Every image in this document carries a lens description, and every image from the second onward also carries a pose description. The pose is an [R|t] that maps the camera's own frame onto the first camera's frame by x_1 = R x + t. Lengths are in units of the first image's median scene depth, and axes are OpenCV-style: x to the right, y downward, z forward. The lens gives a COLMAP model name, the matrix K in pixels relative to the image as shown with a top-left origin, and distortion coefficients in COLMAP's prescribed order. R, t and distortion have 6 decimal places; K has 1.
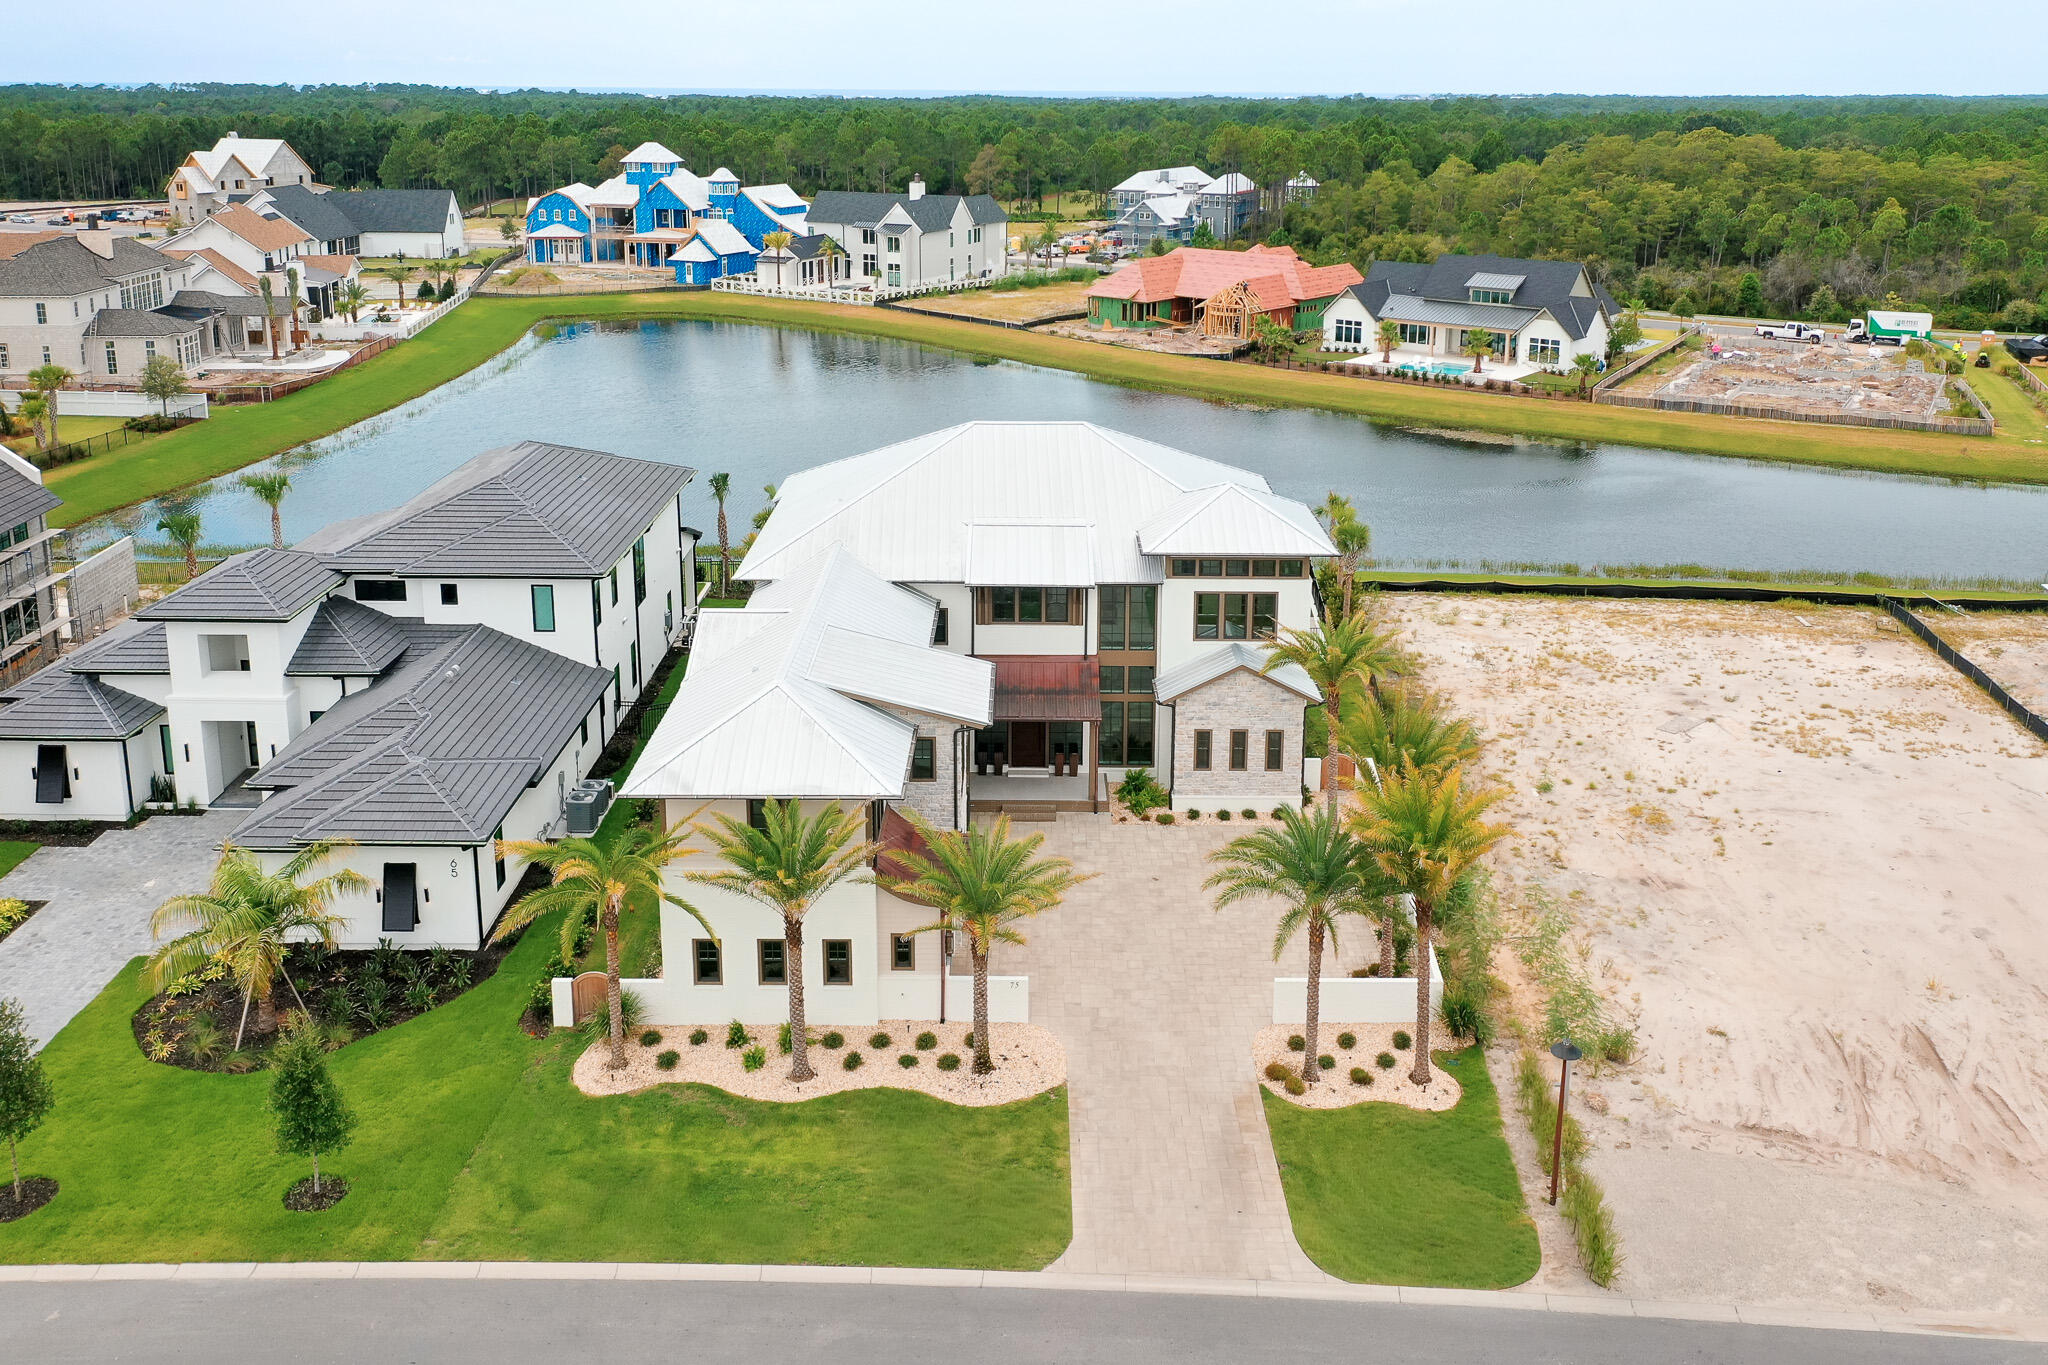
lens RADIAL K [[1648.2, 0, 1029.5], [0, 1648.2, 487.1], [0, 0, 1]] dist [0.002099, -0.000607]
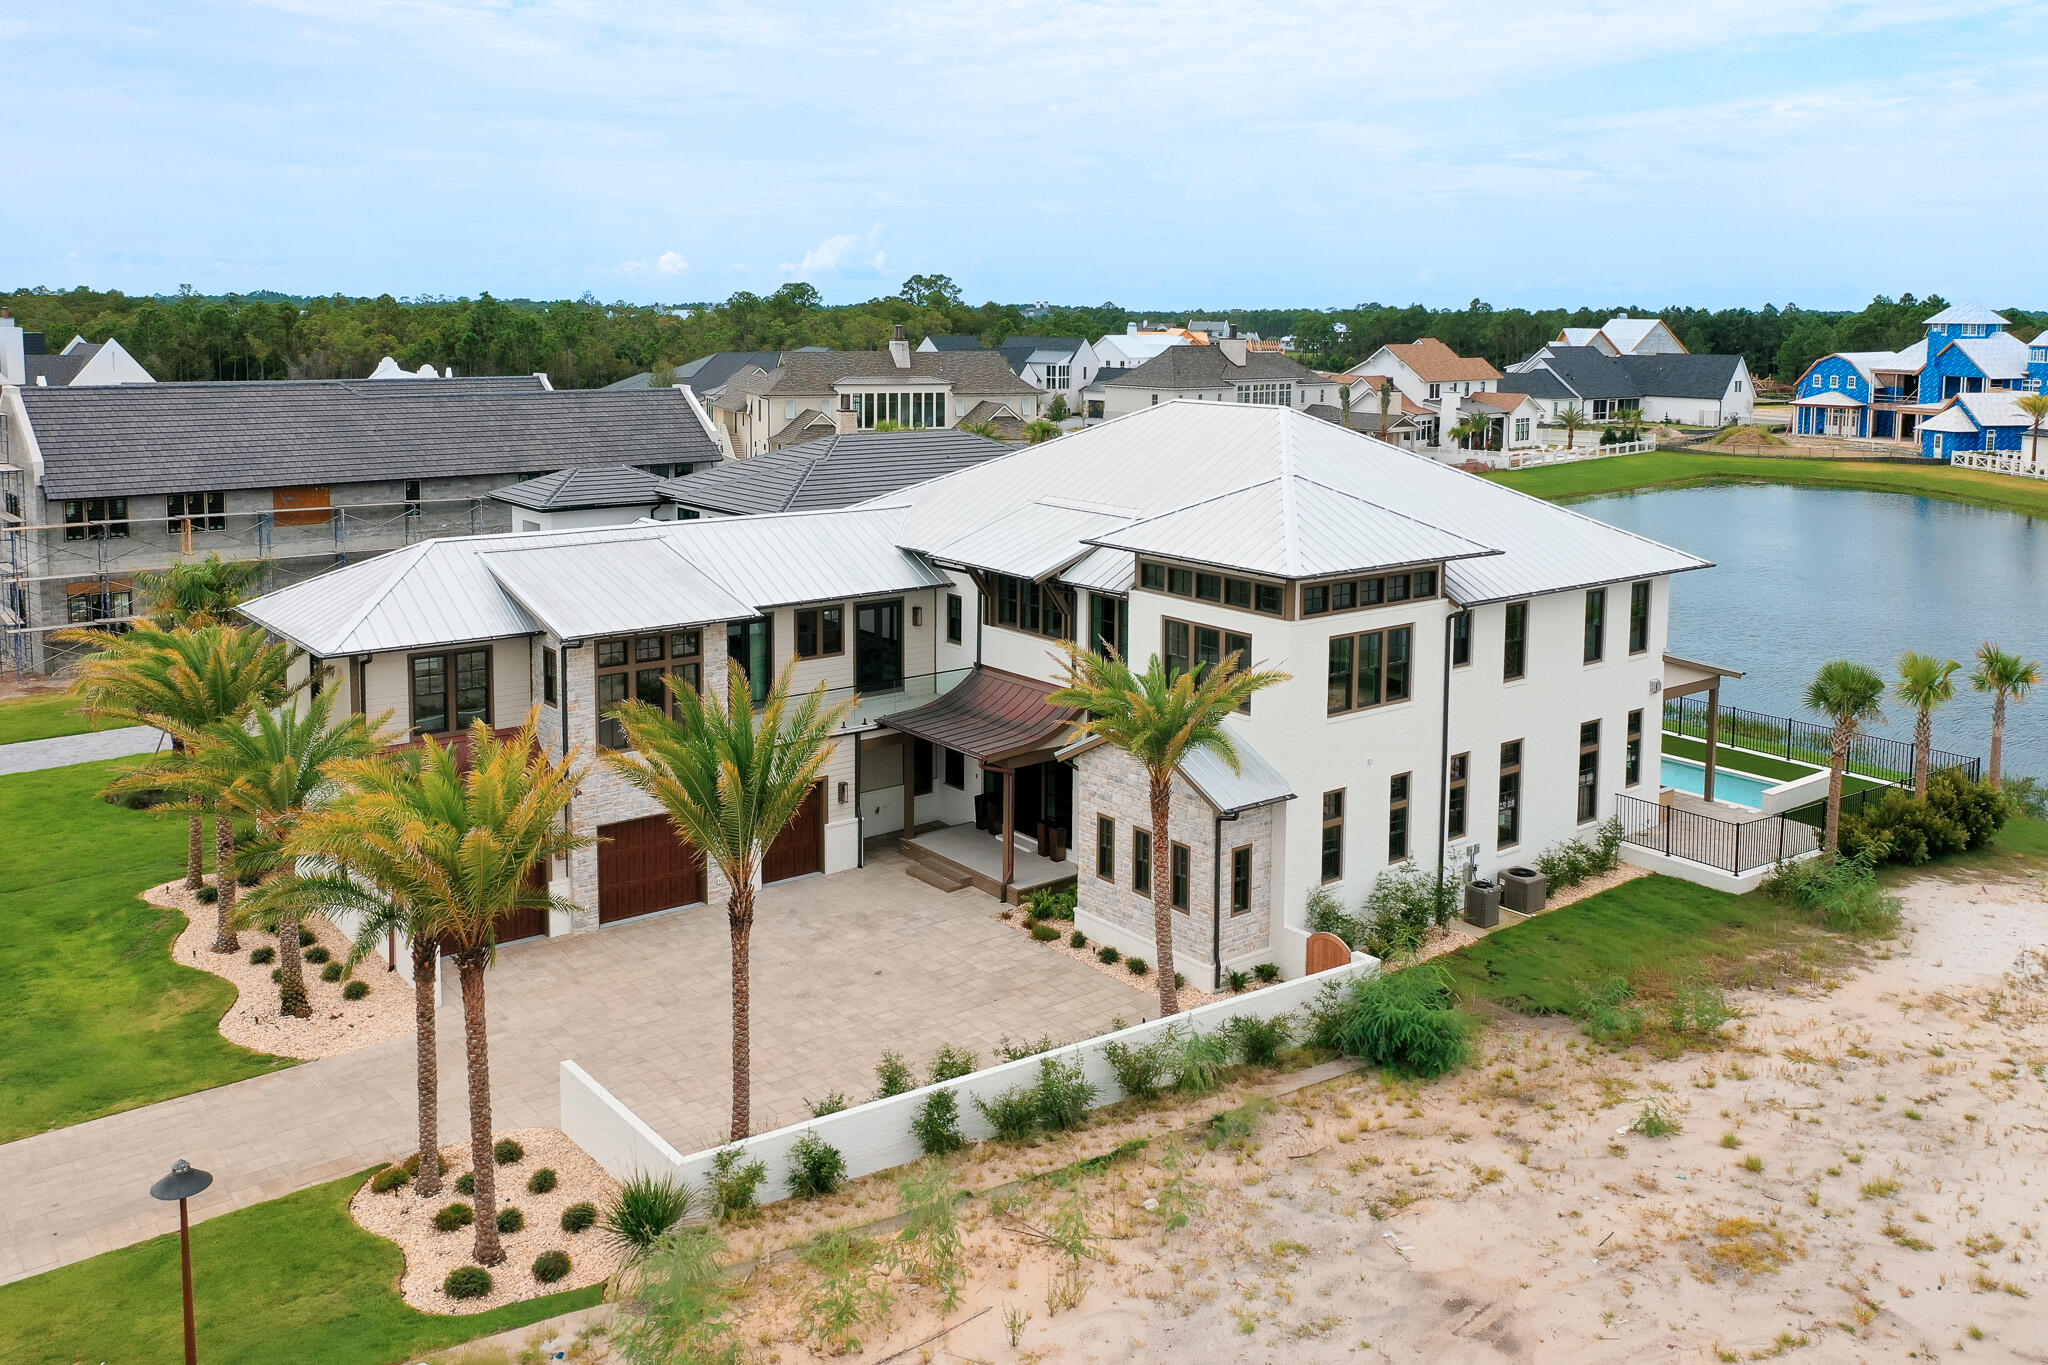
lens RADIAL K [[1673.1, 0, 1017.0], [0, 1673.1, 470.7], [0, 0, 1]] dist [0.000942, 0.006416]
pose [[0.621036, 0.075079, -0.780178, 0.577432], [-0.189055, 0.980360, -0.056149, 0.054360], [0.760639, 0.182367, 0.623033, 0.513016]]
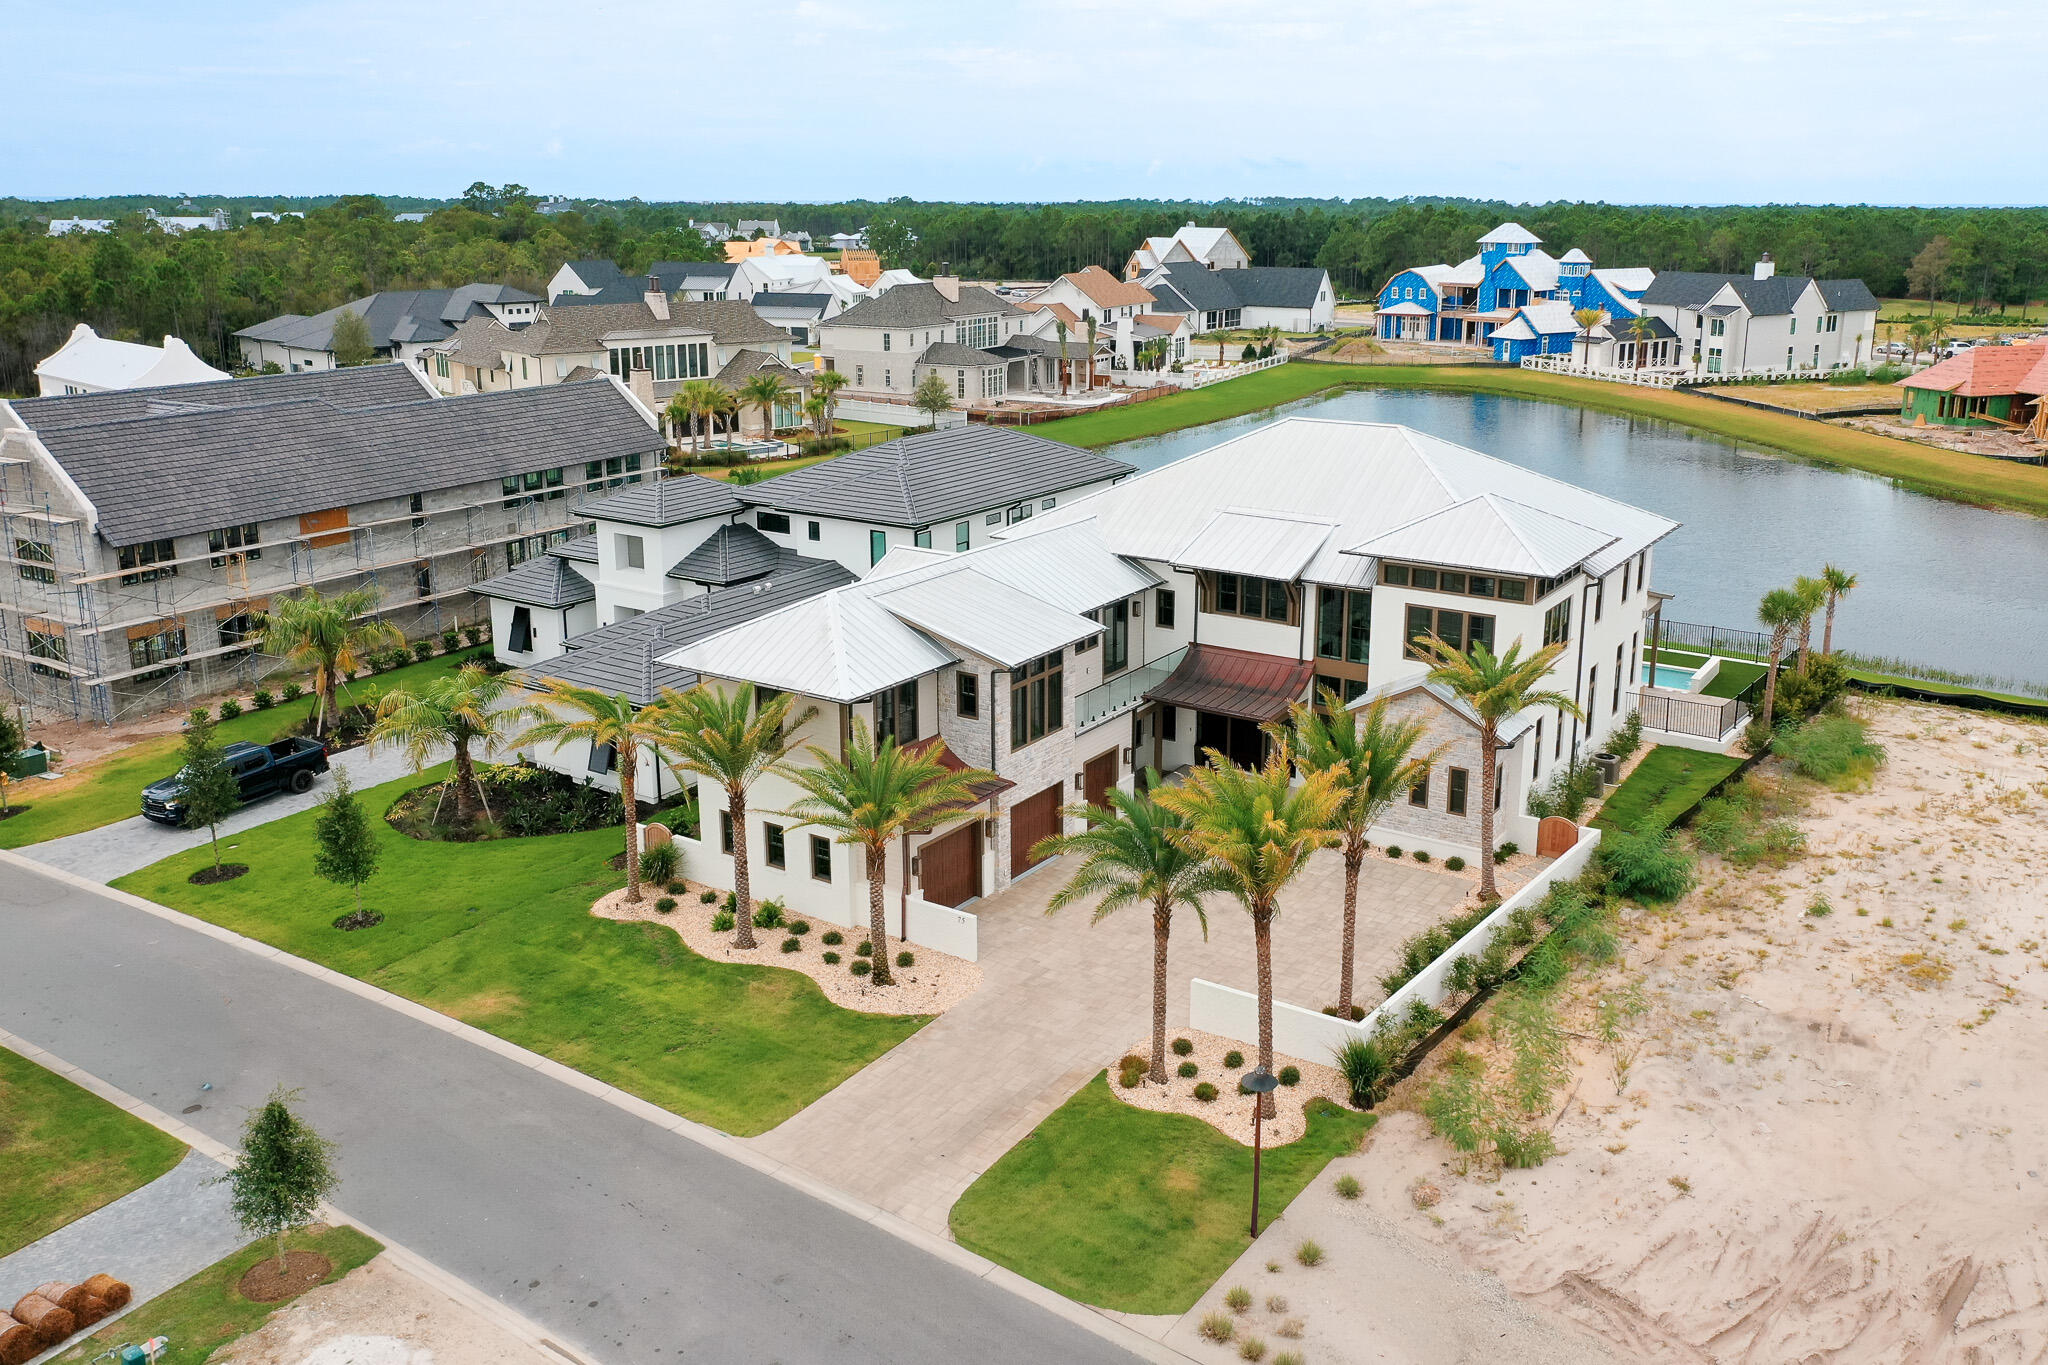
lens RADIAL K [[1634.6, 0, 1093.4], [0, 1634.6, 607.1], [0, 0, 1]] dist [0.005317, 0.007580]
pose [[0.845048, 0.125225, -0.519819, 0.413266], [-0.122497, 0.991672, 0.039758, 0.050136], [0.520469, 0.030079, 0.853351, 0.147879]]
